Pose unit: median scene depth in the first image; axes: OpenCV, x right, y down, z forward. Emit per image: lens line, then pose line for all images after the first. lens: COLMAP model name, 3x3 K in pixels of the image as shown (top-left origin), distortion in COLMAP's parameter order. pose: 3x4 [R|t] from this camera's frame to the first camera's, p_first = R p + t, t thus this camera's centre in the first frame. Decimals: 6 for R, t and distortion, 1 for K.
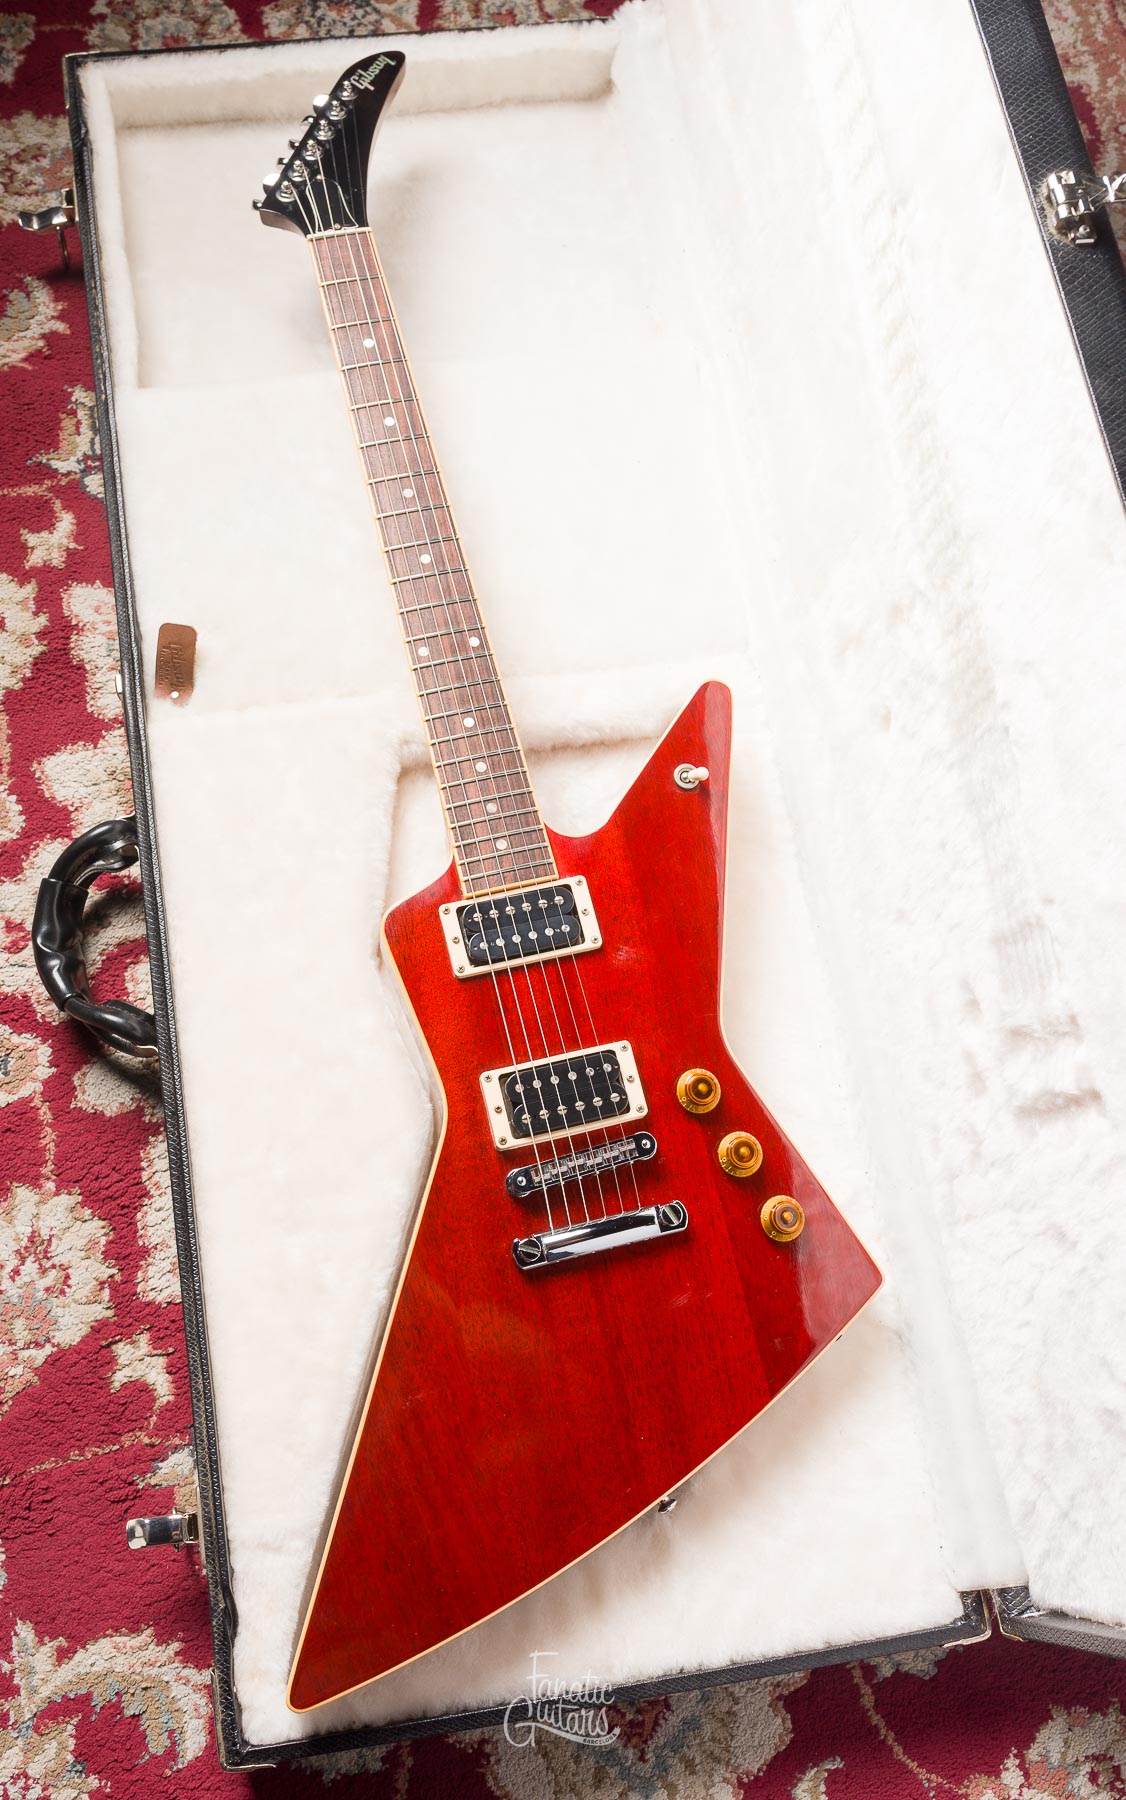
lens RADIAL K [[1746.9, 0, 514.8], [0, 1746.9, 885.7], [0, 0, 1]] dist [-0.000273, -0.002954]
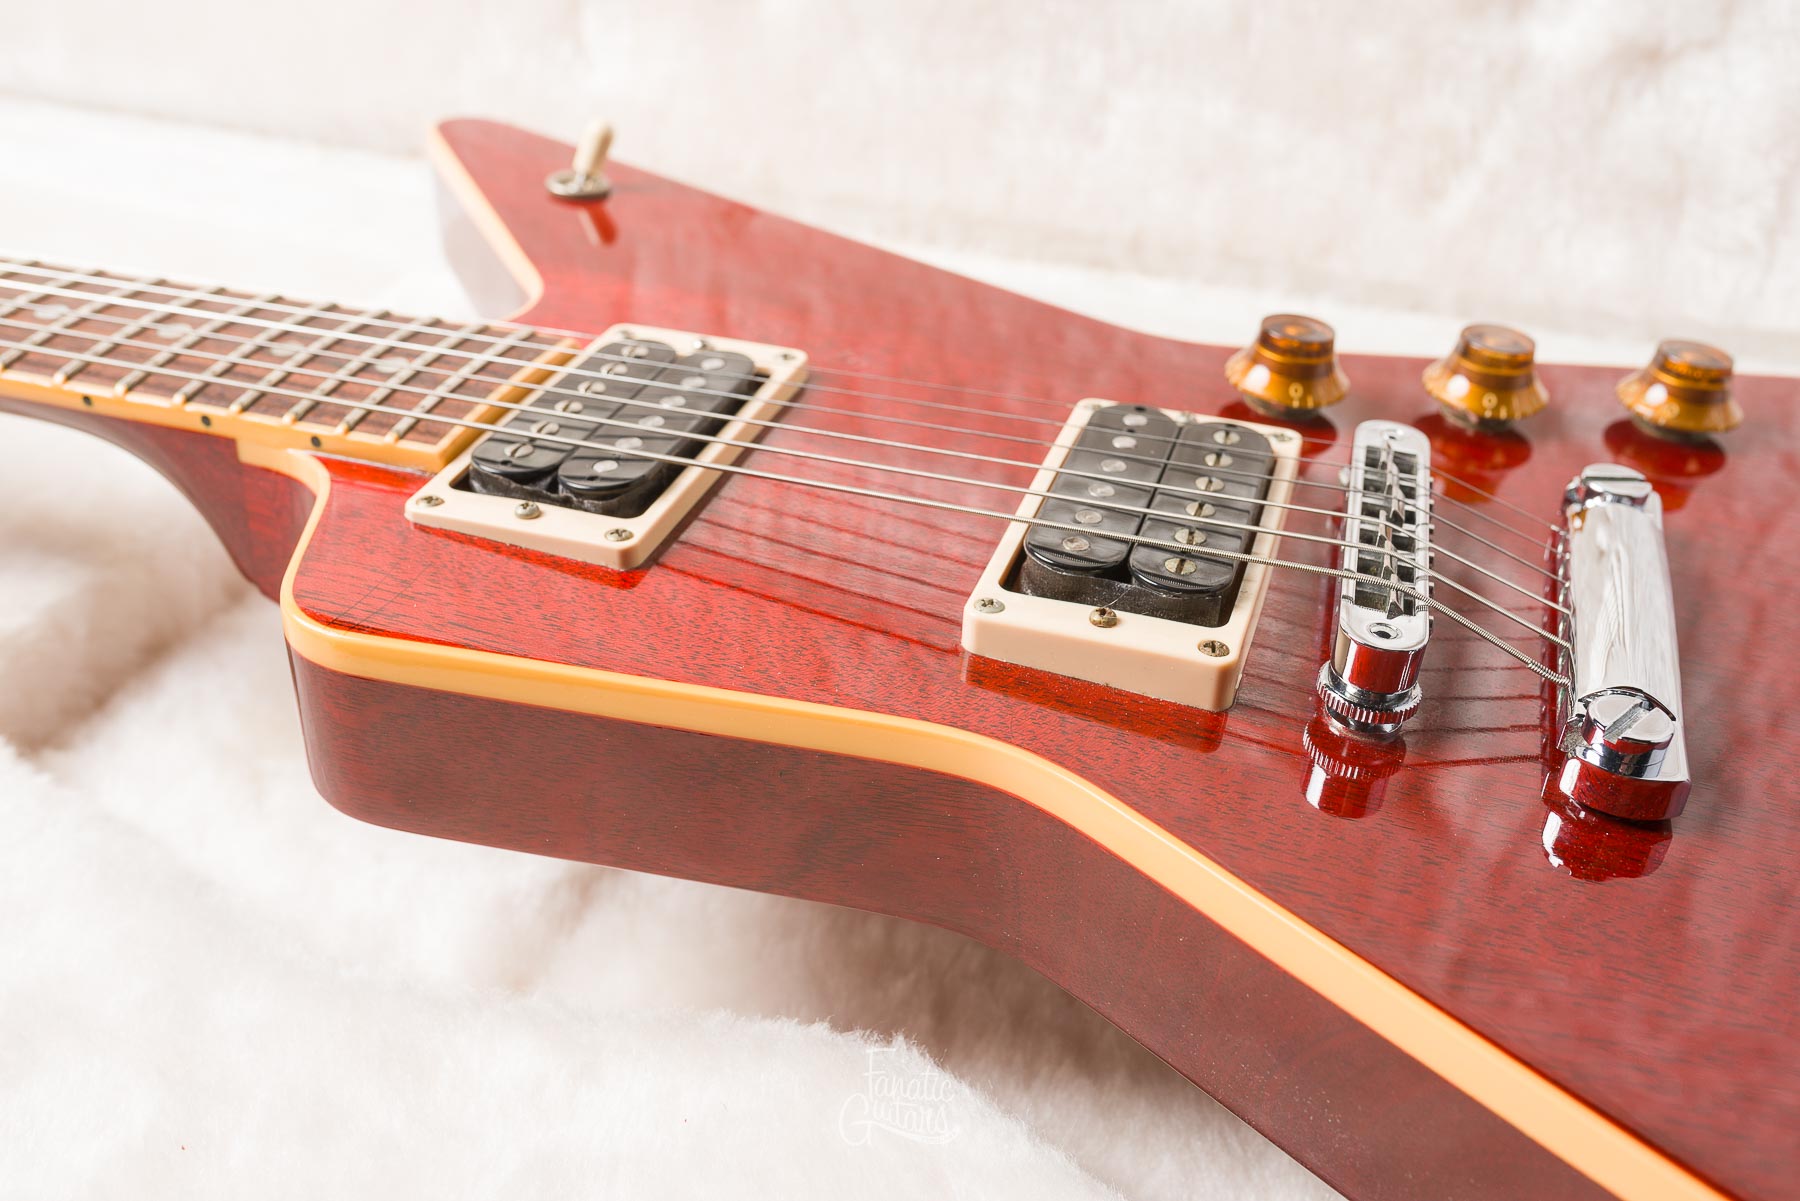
lens RADIAL K [[1809.0, 0, 901.4], [0, 1809.0, 594.4], [0, 0, 1]] dist [0.001434, -0.001230]
pose [[0.523814, -0.504151, 0.686623, -0.211068], [0.817912, 0.522868, -0.240059, 0.158032], [-0.237987, 0.687344, 0.686237, 0.749312]]
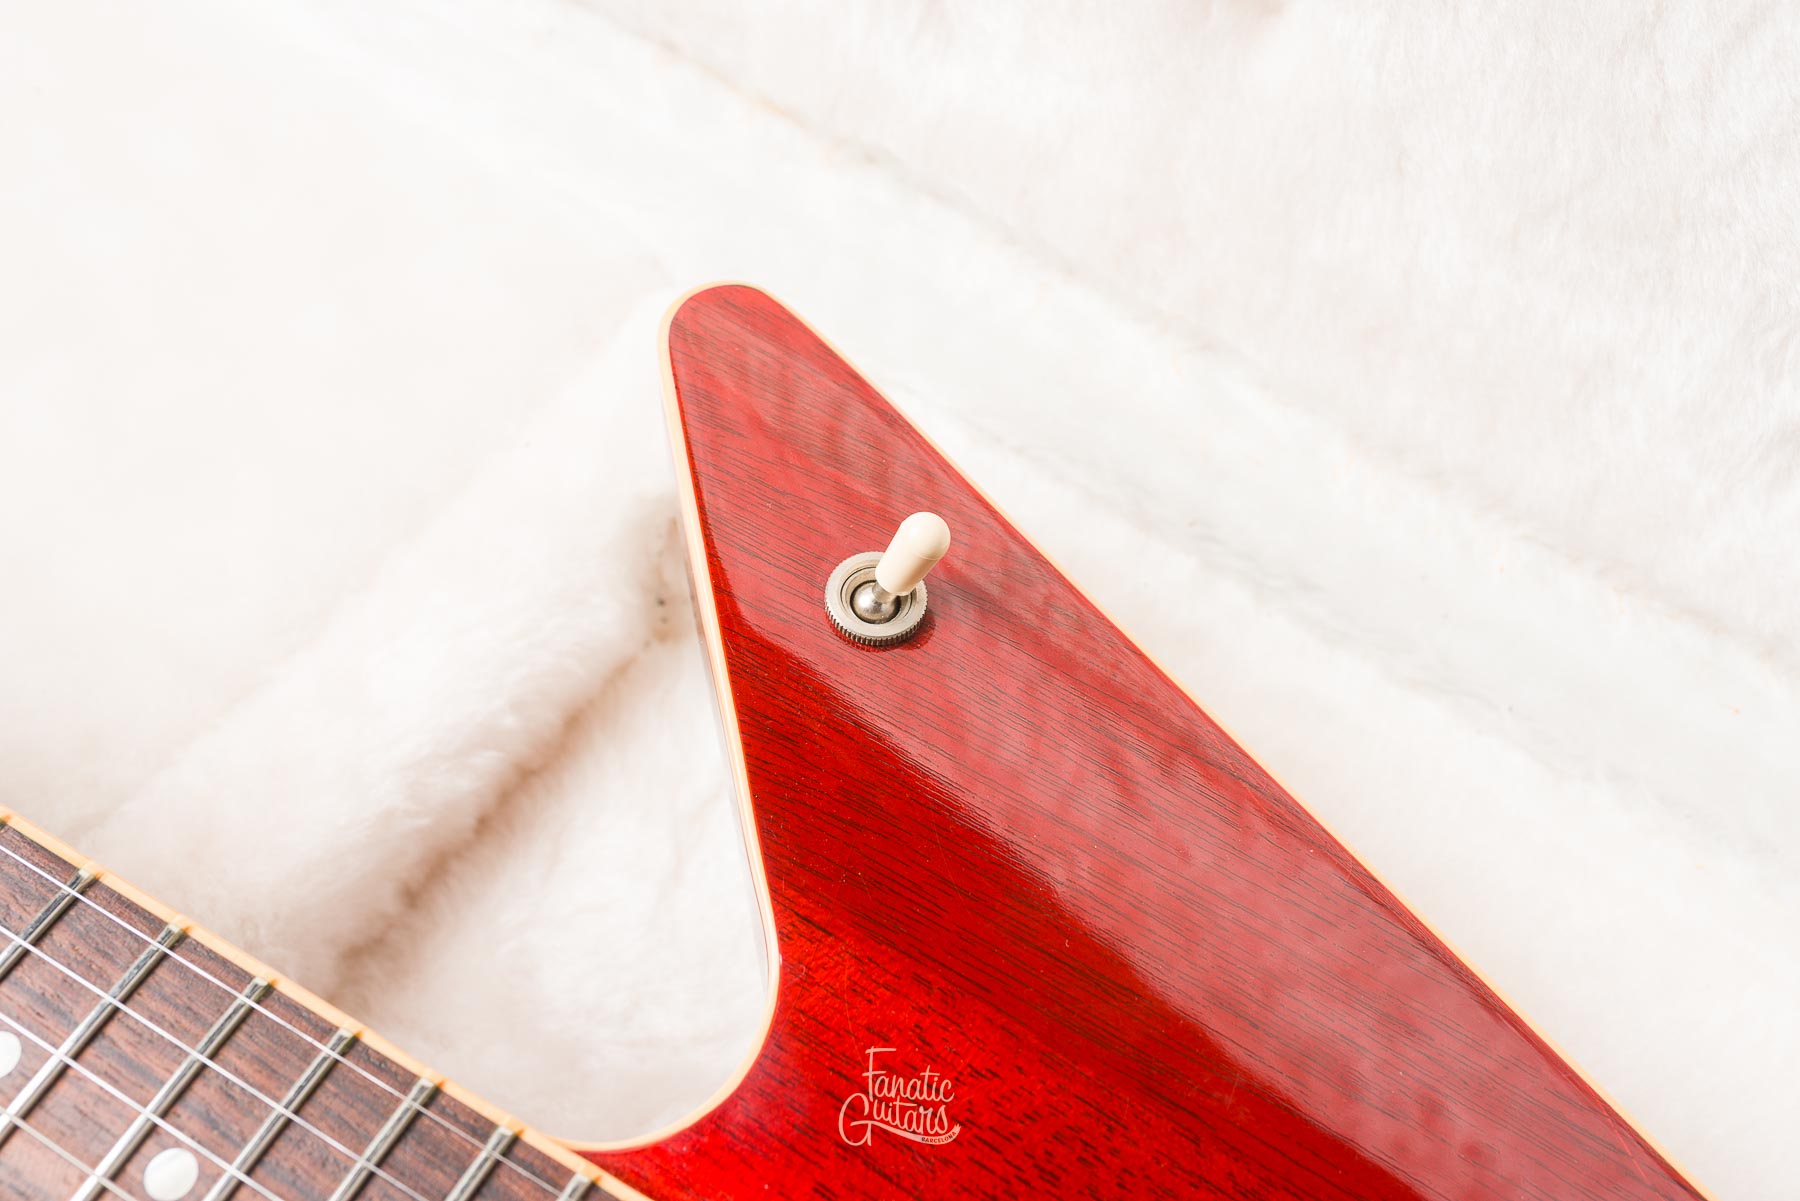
lens RADIAL K [[1809.0, 0, 901.4], [0, 1809.0, 594.4], [0, 0, 1]] dist [0.001434, -0.001230]
pose [[0.701429, -0.638739, 0.316243, 0.017815], [0.685776, 0.725709, -0.055290, -0.045715], [-0.194185, 0.255654, 0.947066, 0.749249]]
